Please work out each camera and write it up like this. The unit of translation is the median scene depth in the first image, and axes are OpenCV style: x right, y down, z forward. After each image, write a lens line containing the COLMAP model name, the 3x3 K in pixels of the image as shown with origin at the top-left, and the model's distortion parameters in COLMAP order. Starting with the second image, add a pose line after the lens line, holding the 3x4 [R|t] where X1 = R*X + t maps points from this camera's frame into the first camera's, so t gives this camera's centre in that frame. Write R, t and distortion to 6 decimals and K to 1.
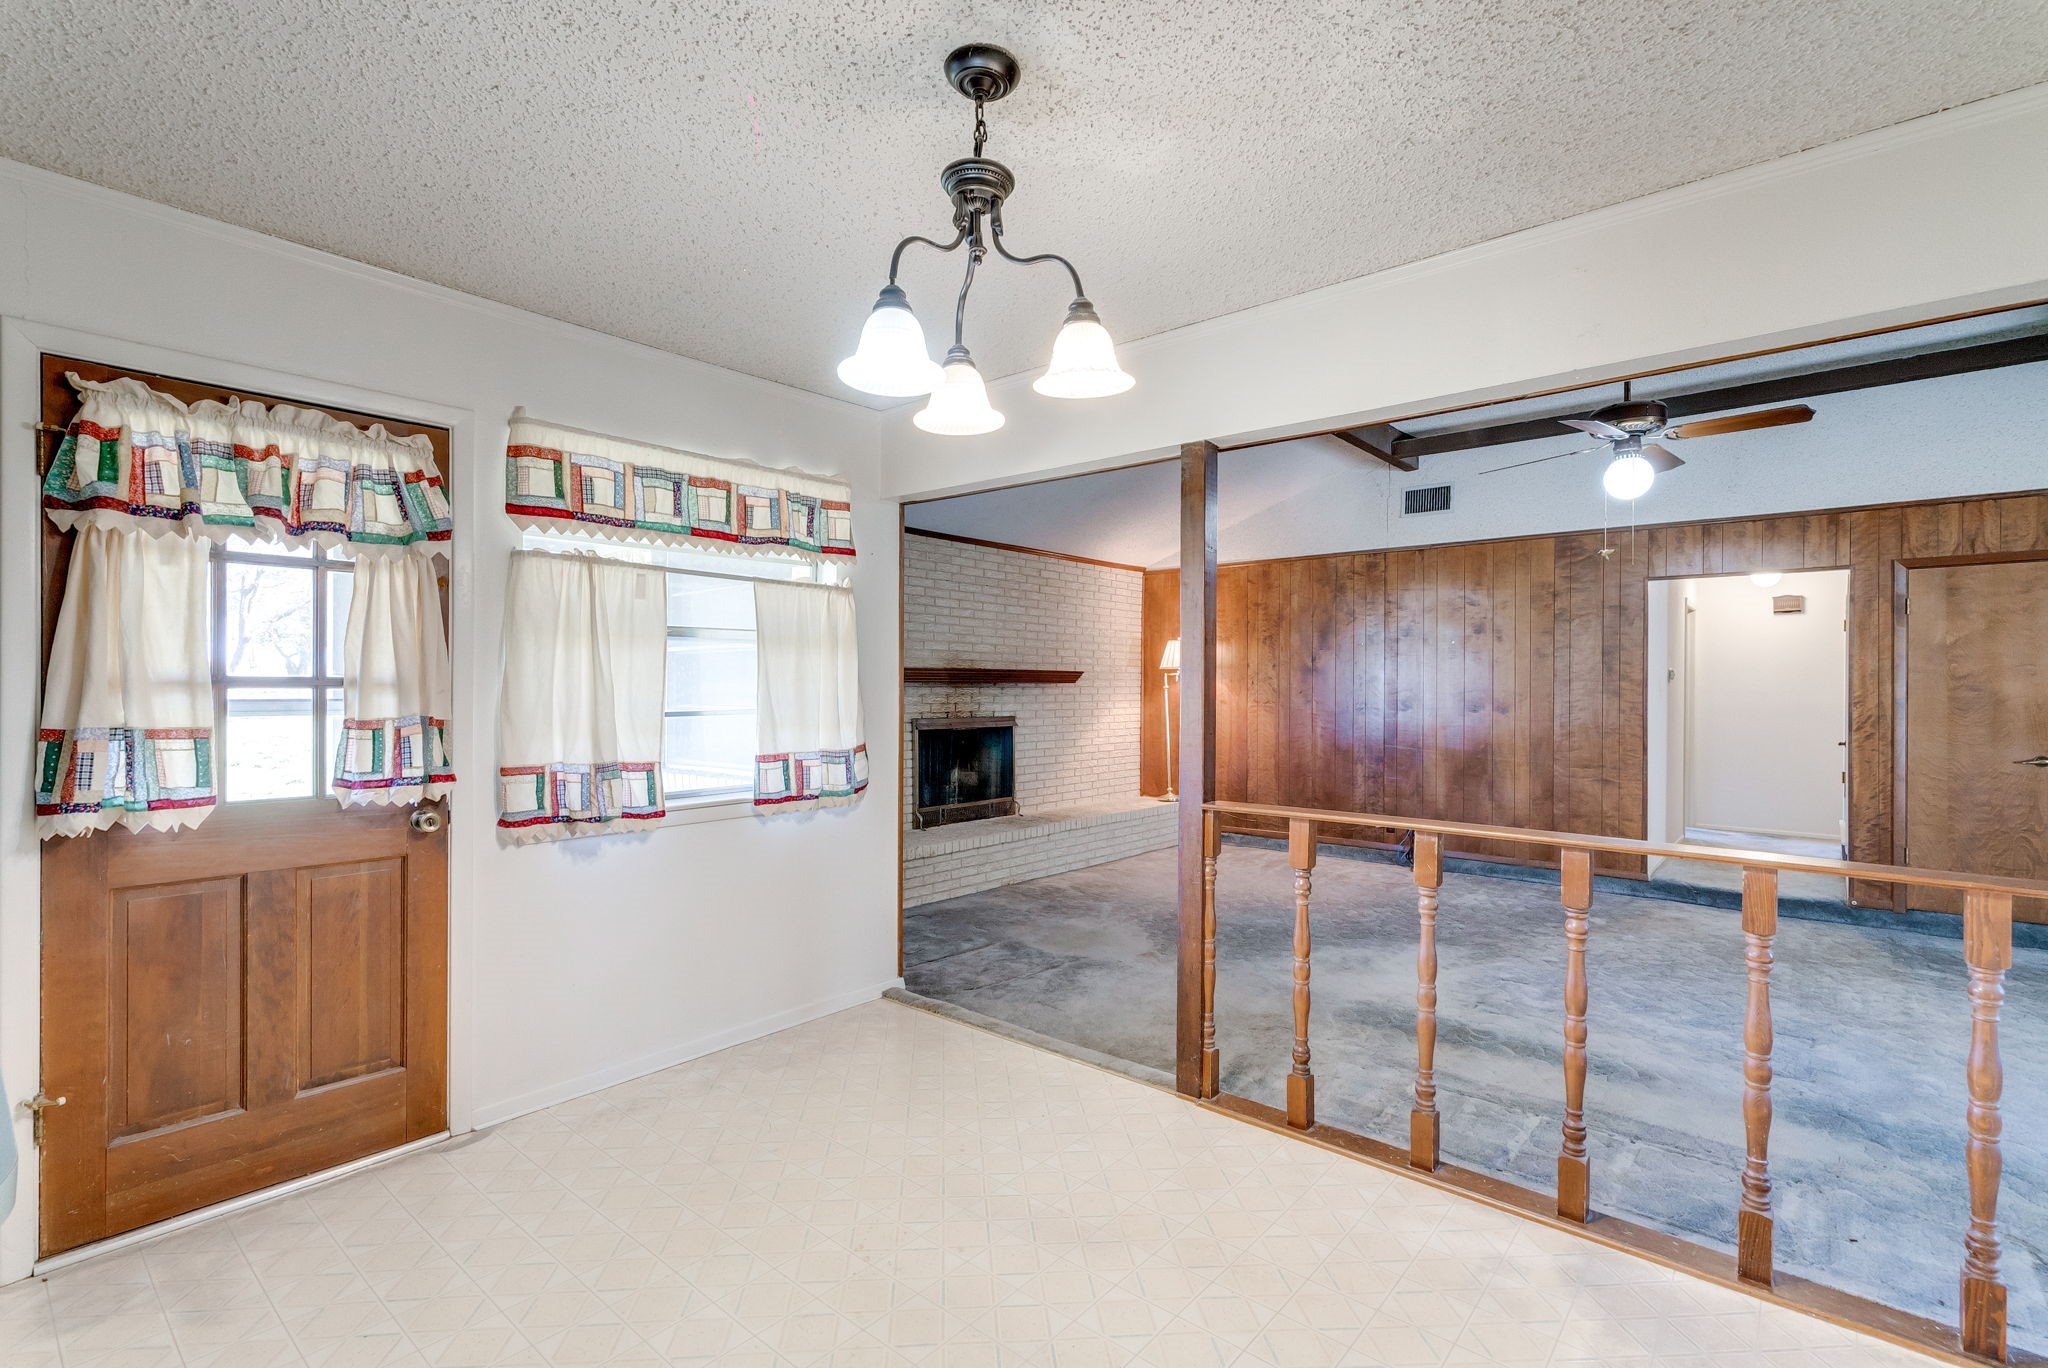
lens RADIAL K [[926.5, 0, 1018.5], [0, 926.5, 693.2], [0, 0, 1]] dist [0.008818, -0.002152]
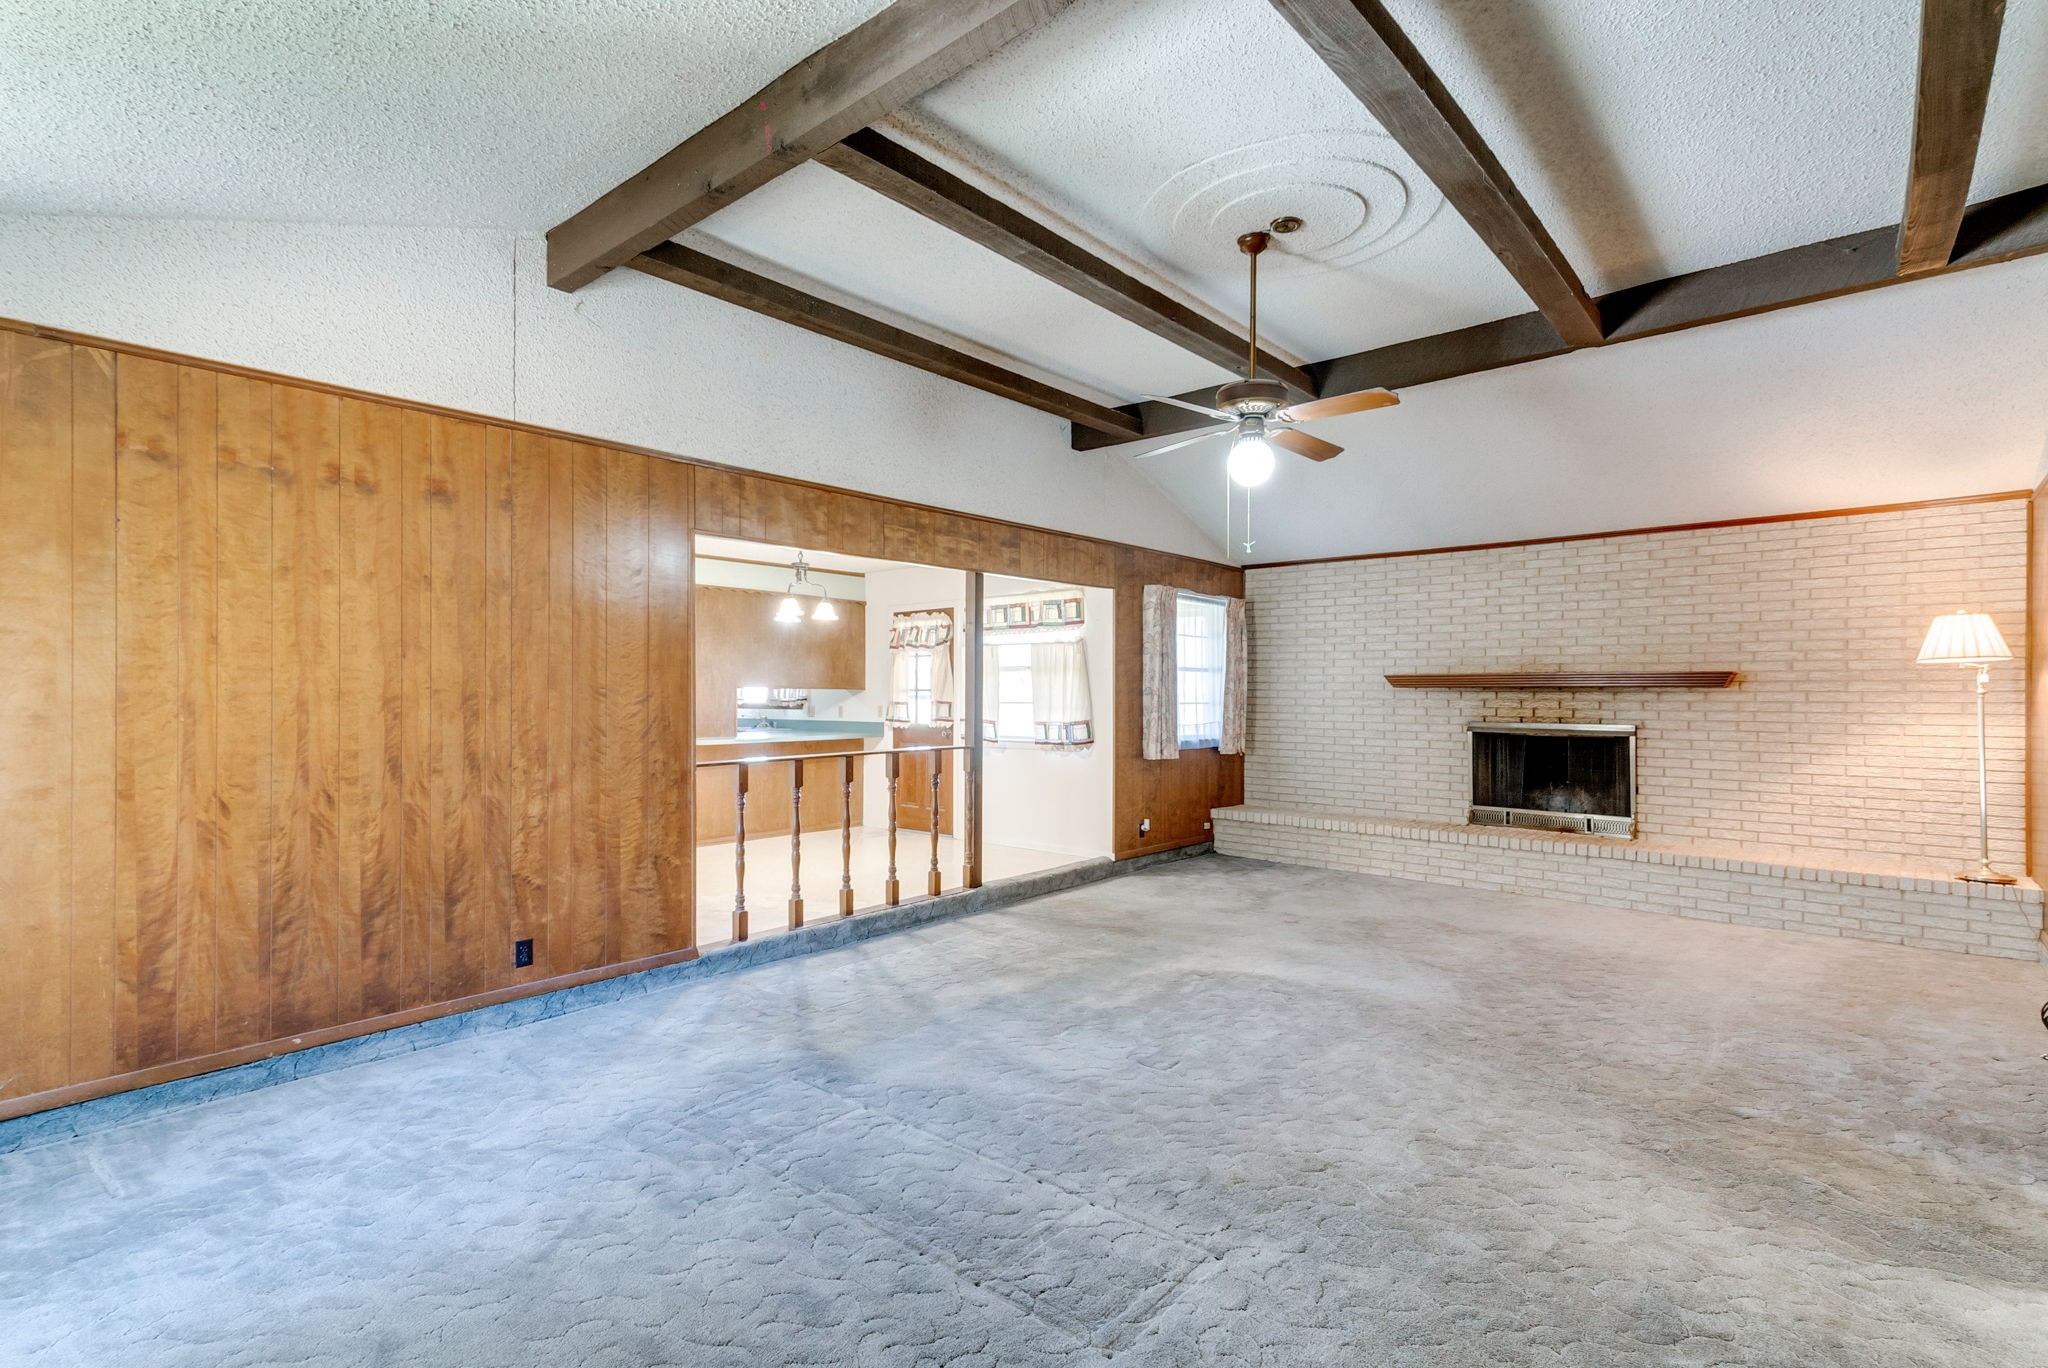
lens RADIAL K [[972.0, 0, 1022.2], [0, 972.0, 692.0], [0, 0, 1]] dist [0.017843, -0.001041]
pose [[0.005088, -0.001518, -0.999986, 0.963718], [-0.008325, 0.999964, -0.001561, -0.000596], [0.999952, 0.008332, 0.005075, 0.448608]]
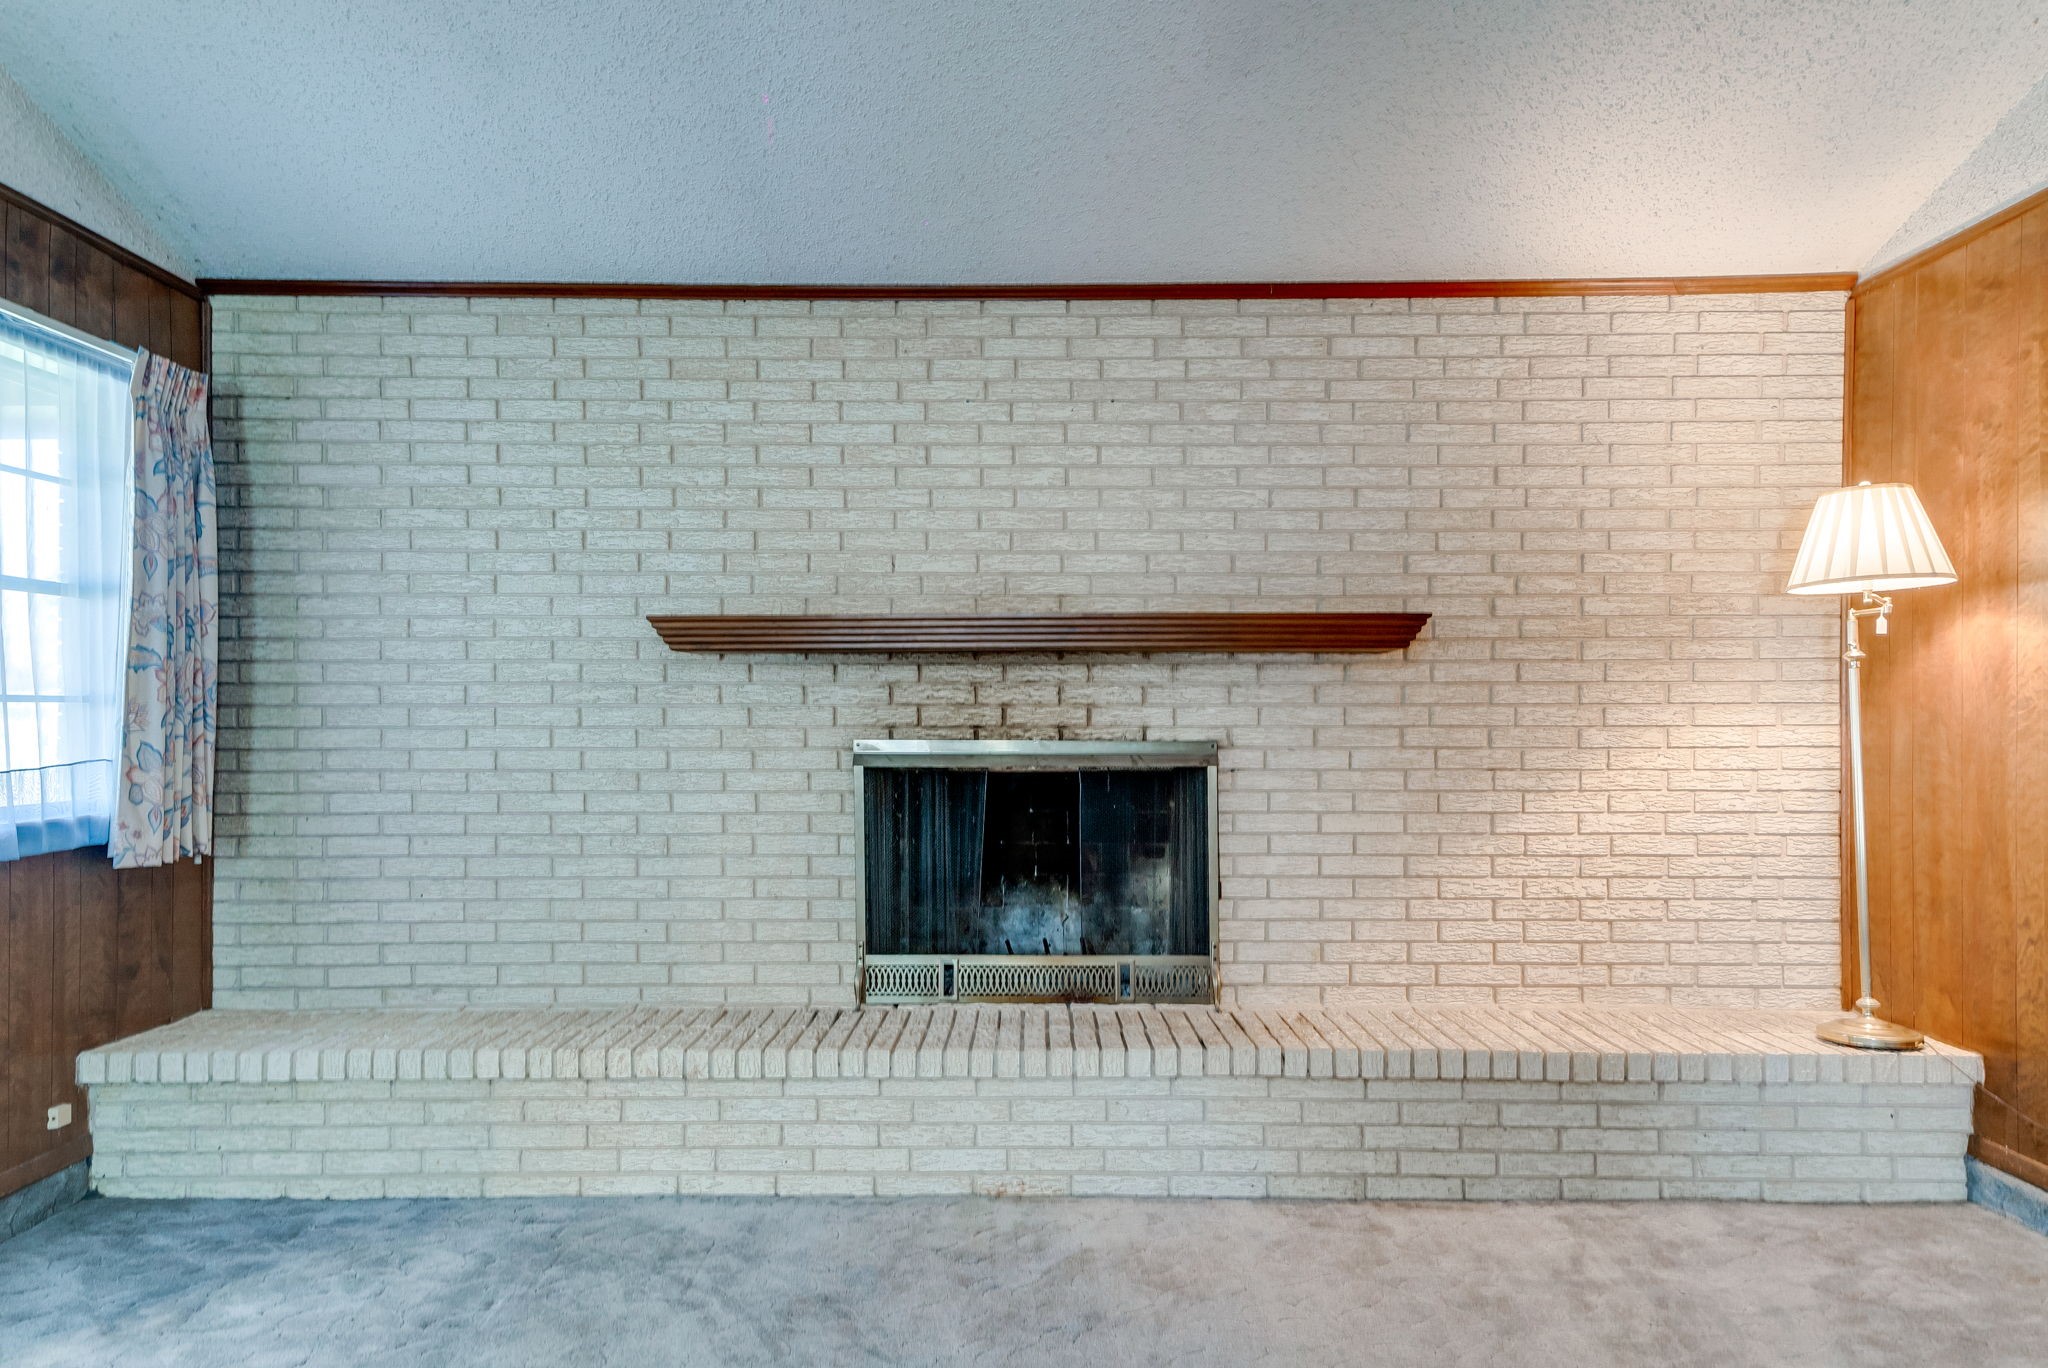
lens RADIAL K [[1441.1, 0, 1037.1], [0, 1441.1, 701.6], [0, 0, 1]] dist [0.034602, -0.001325]
pose [[0.656633, -0.003041, -0.754204, 0.410179], [-0.000712, 0.999989, -0.004652, 0.012421], [0.754210, 0.003592, 0.656624, 0.598682]]
